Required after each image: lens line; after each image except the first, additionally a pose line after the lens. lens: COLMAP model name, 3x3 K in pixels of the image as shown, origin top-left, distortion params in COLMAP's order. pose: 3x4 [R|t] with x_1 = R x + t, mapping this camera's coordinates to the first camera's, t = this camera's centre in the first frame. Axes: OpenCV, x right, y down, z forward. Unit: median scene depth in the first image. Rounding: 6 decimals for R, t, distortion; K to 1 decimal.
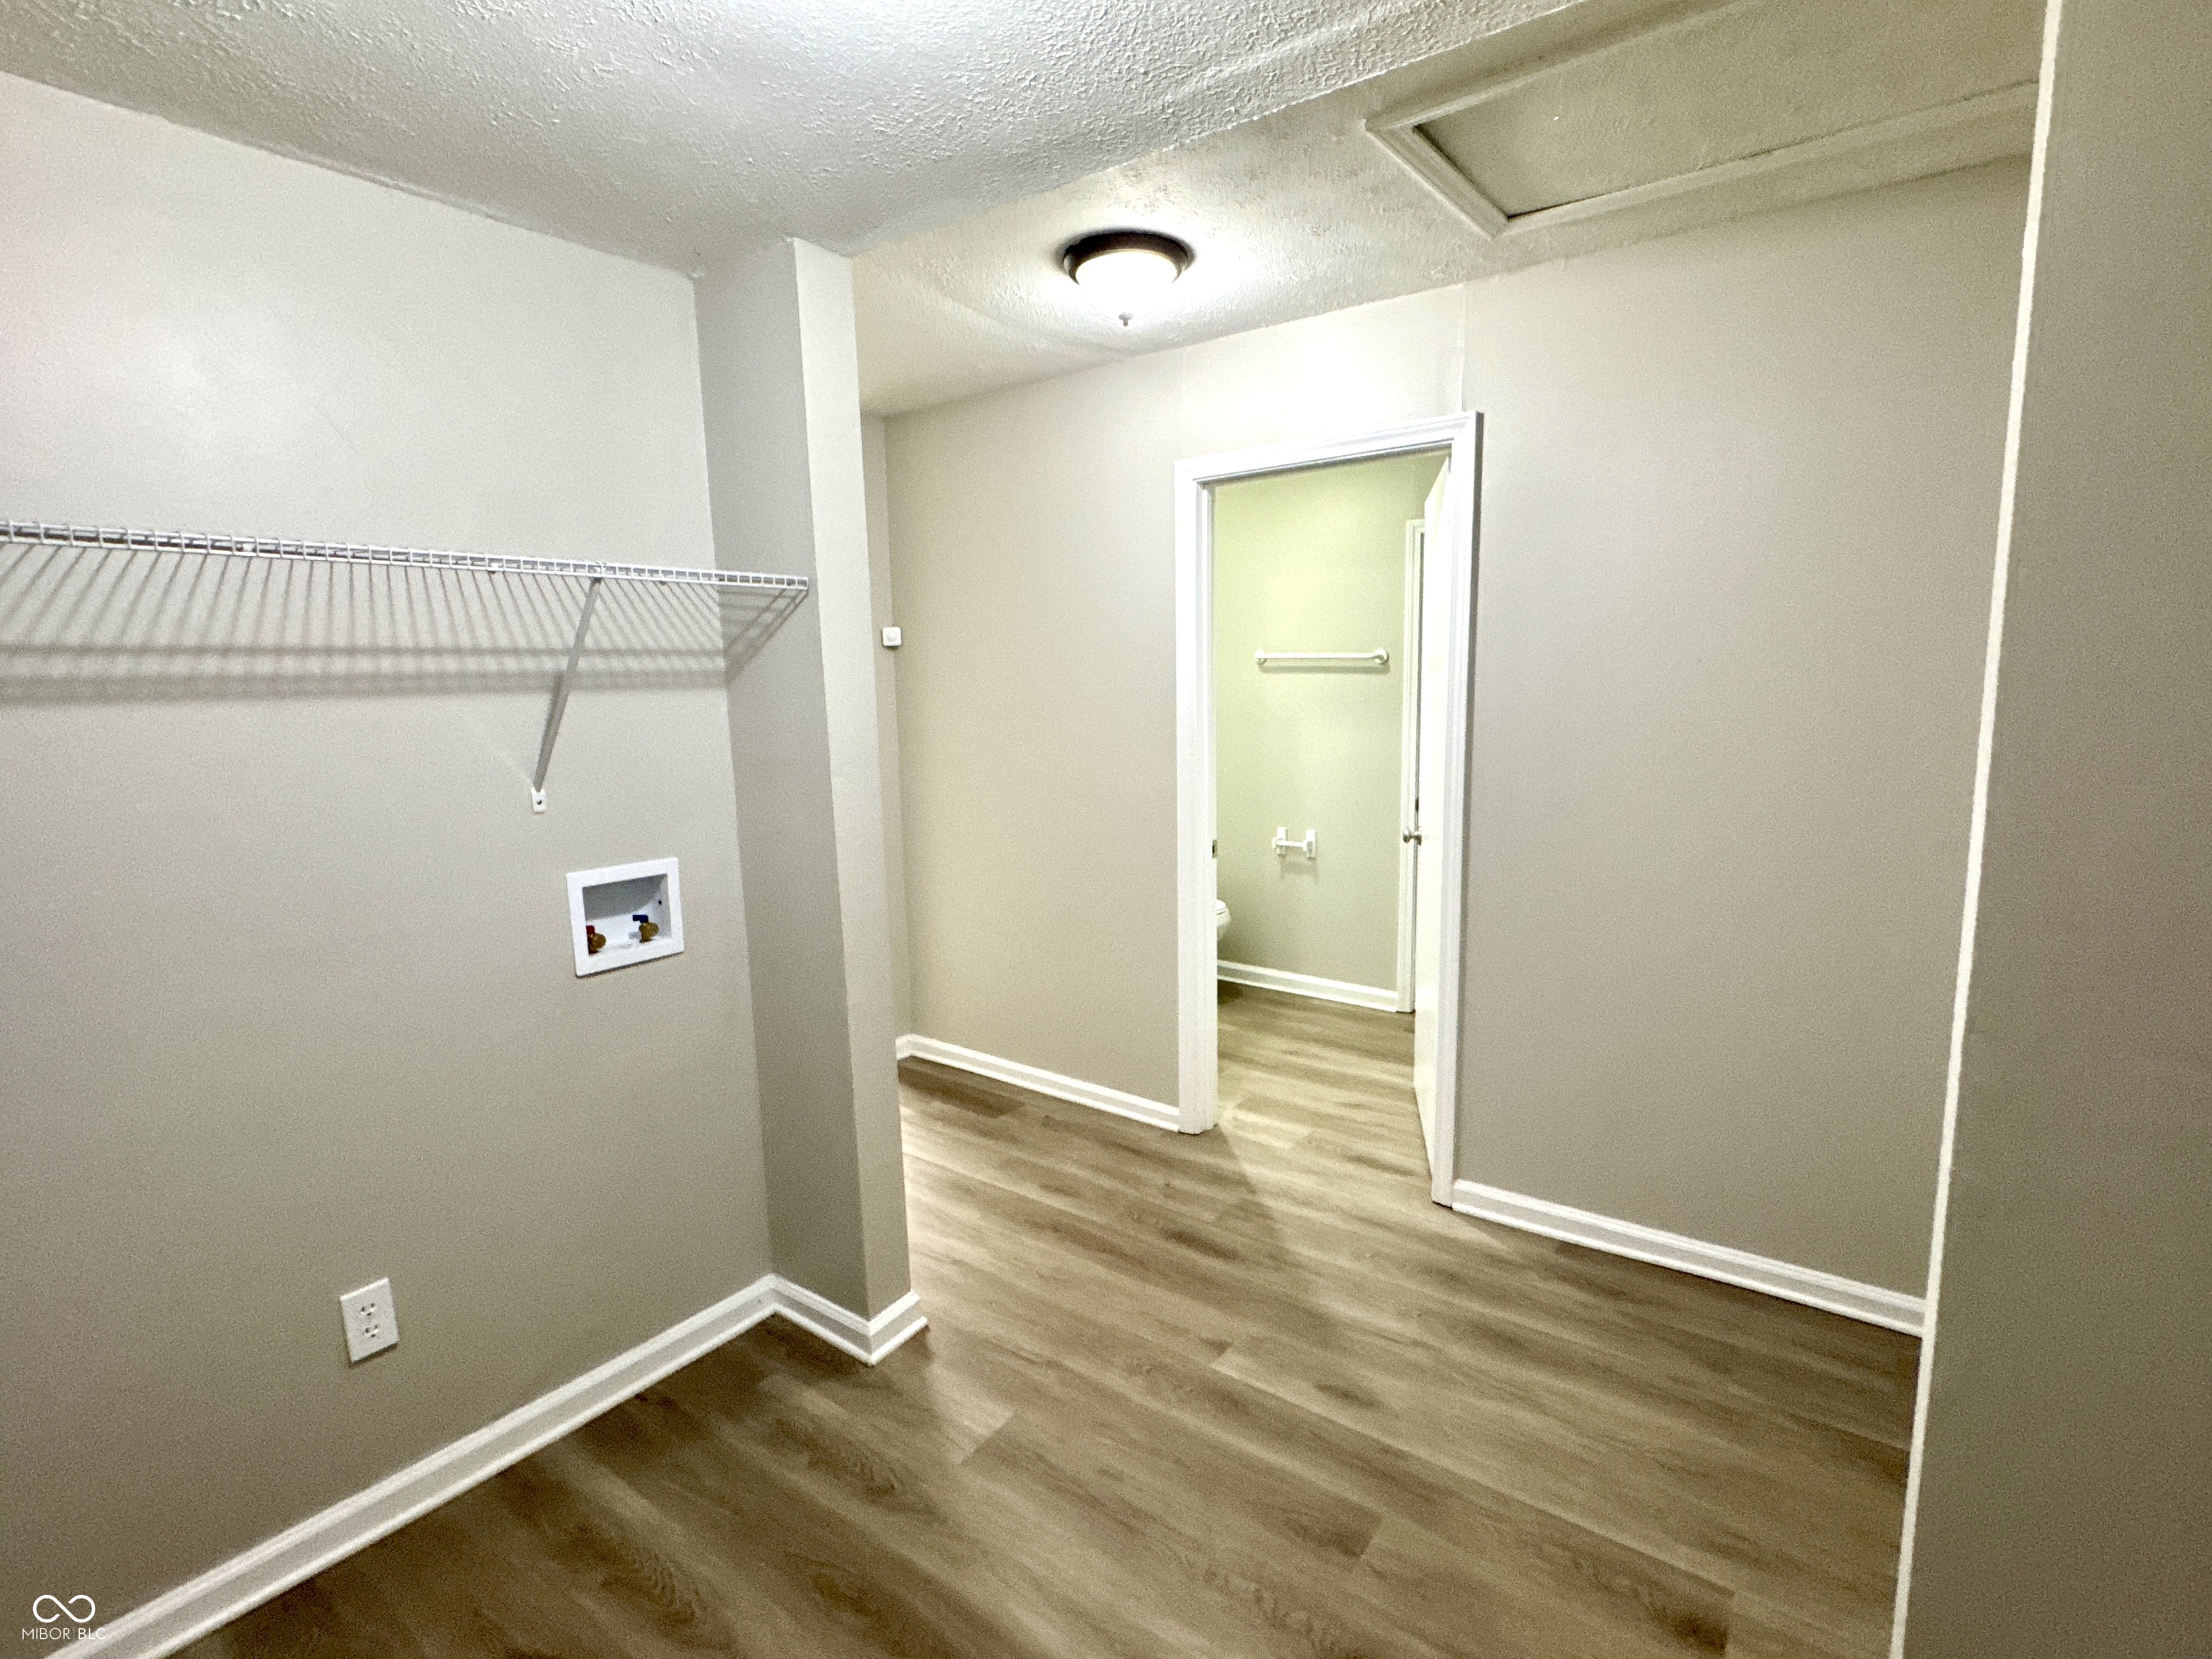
lens RADIAL K [[1059.2, 0, 1100.3], [0, 1059.2, 830.6], [0, 0, 1]] dist [-0.003612, 0.000980]
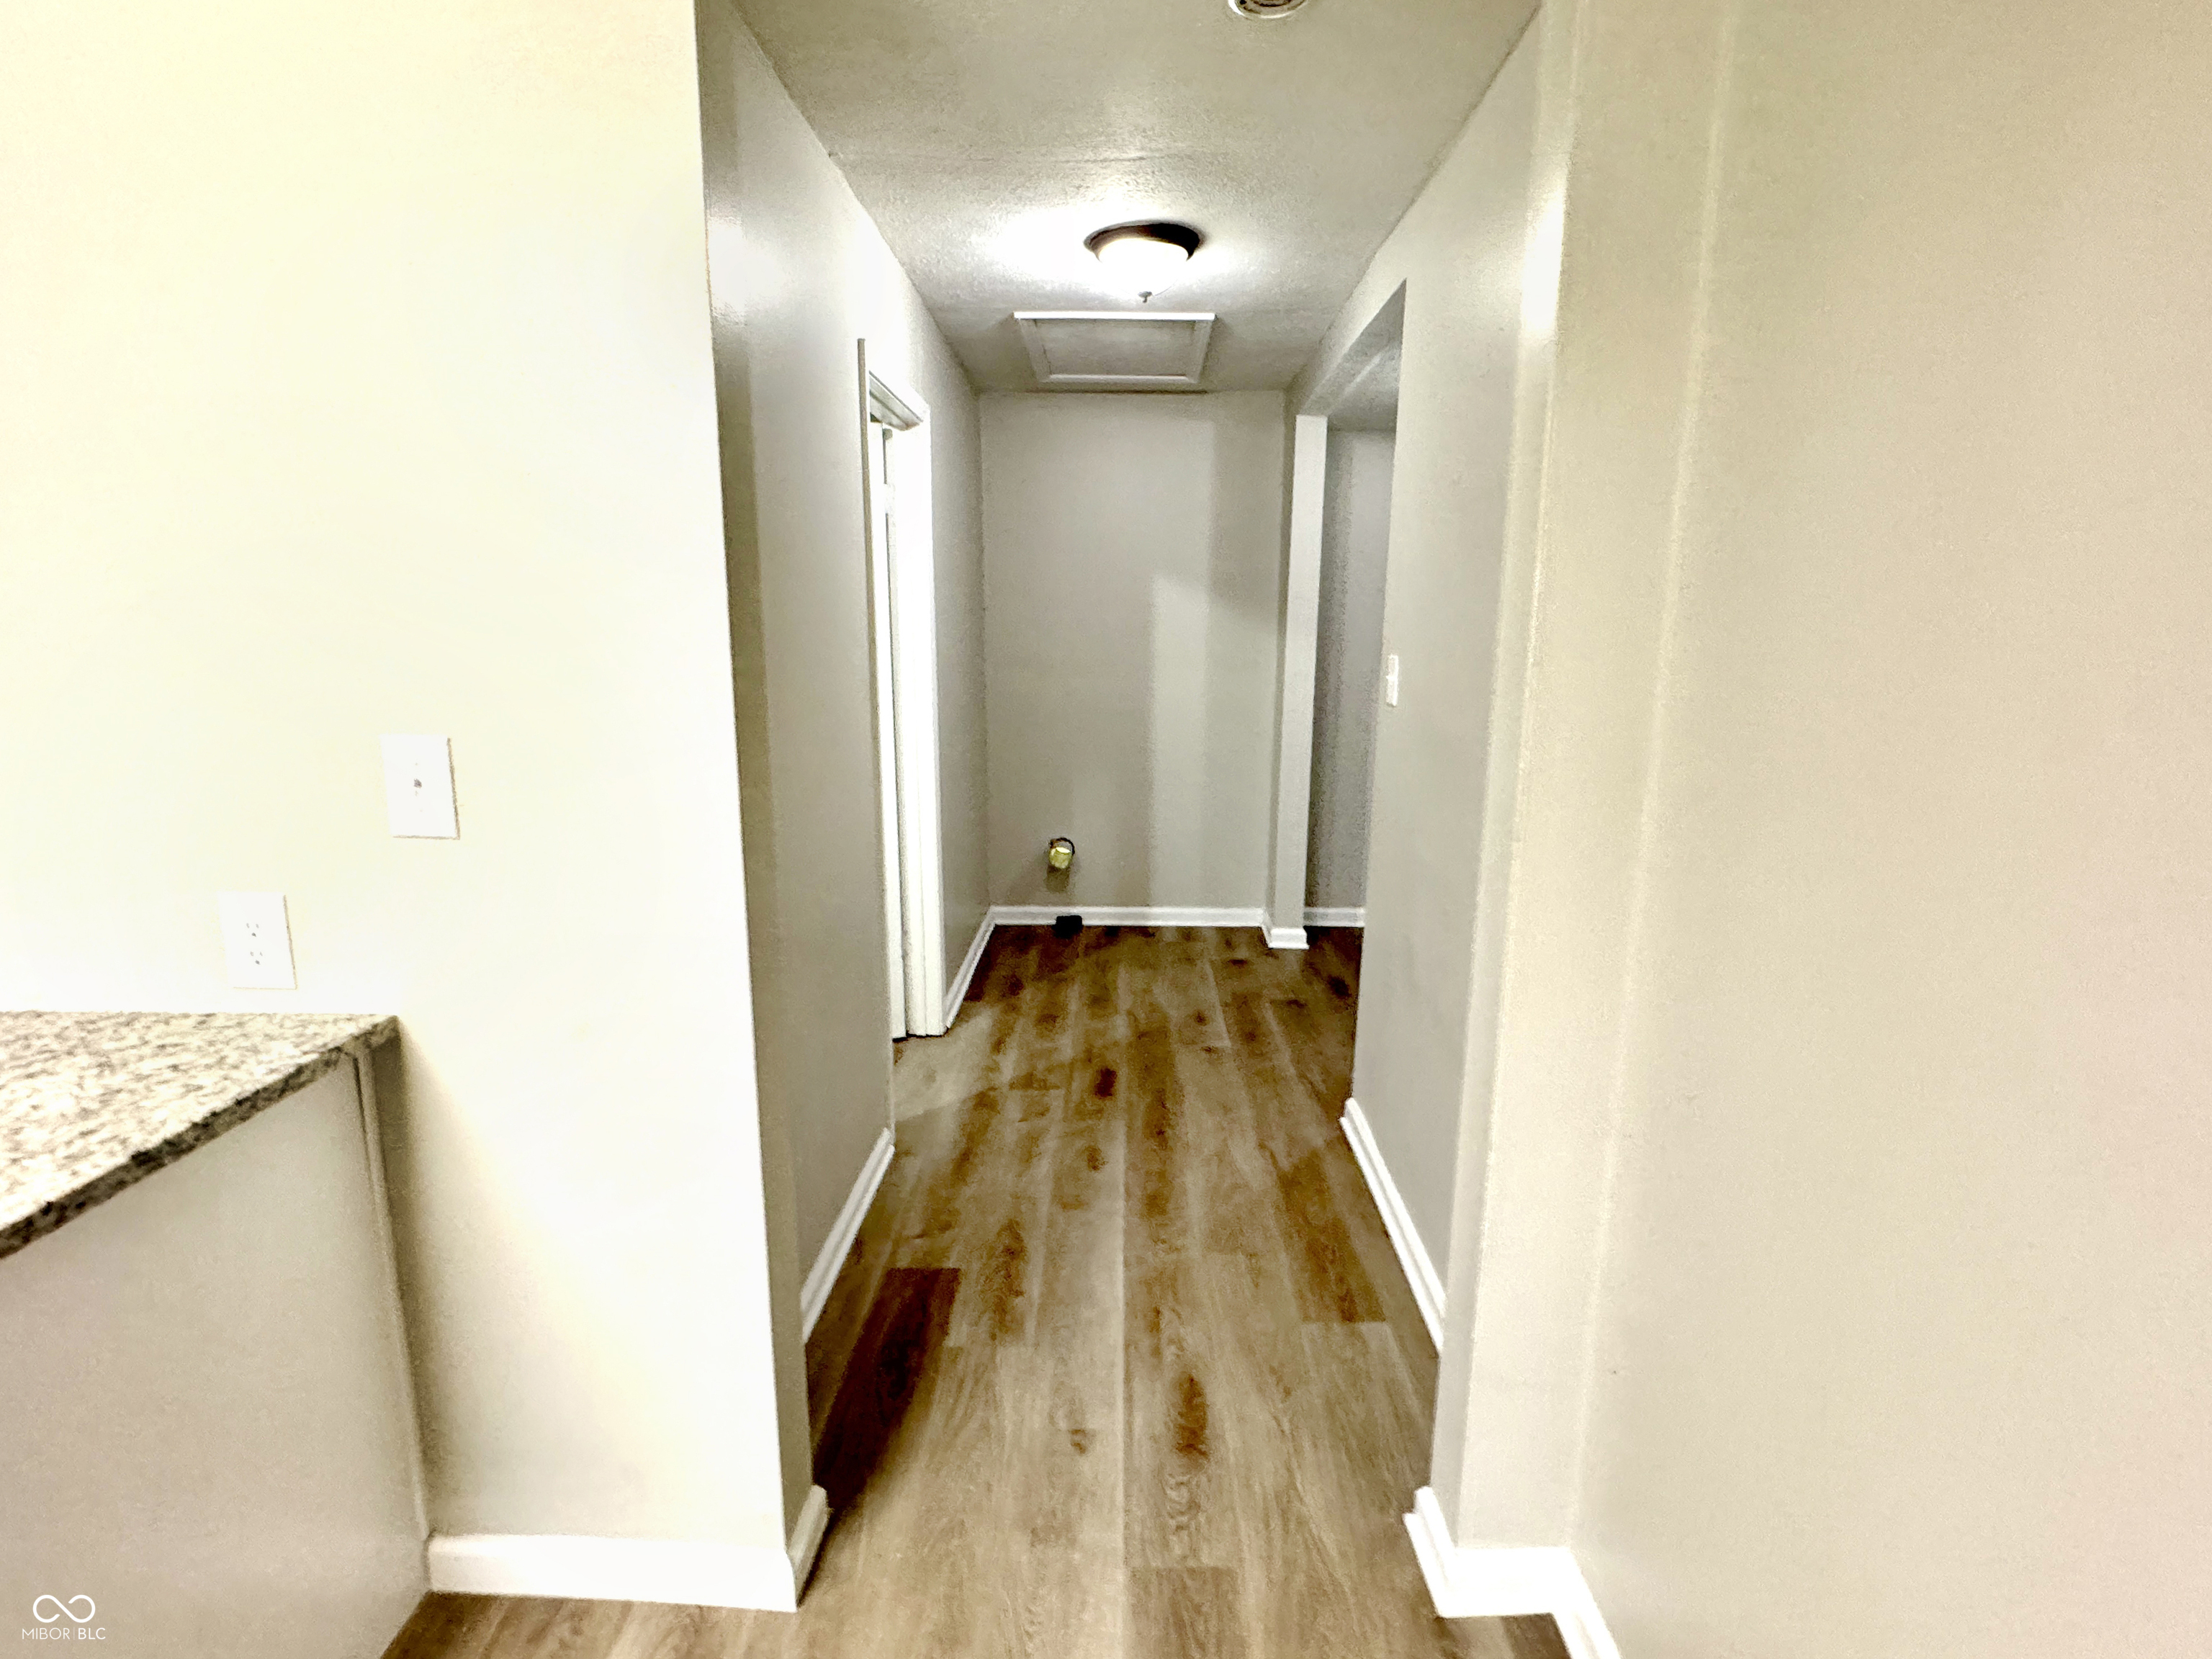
lens RADIAL K [[1059.2, 0, 1100.3], [0, 1059.2, 830.6], [0, 0, 1]] dist [-0.003612, 0.000980]
pose [[-0.571637, -0.148874, 0.806888, -0.938323], [0.121200, 0.957294, 0.262487, -0.231446], [-0.811506, 0.247842, -0.529181, 1.755818]]
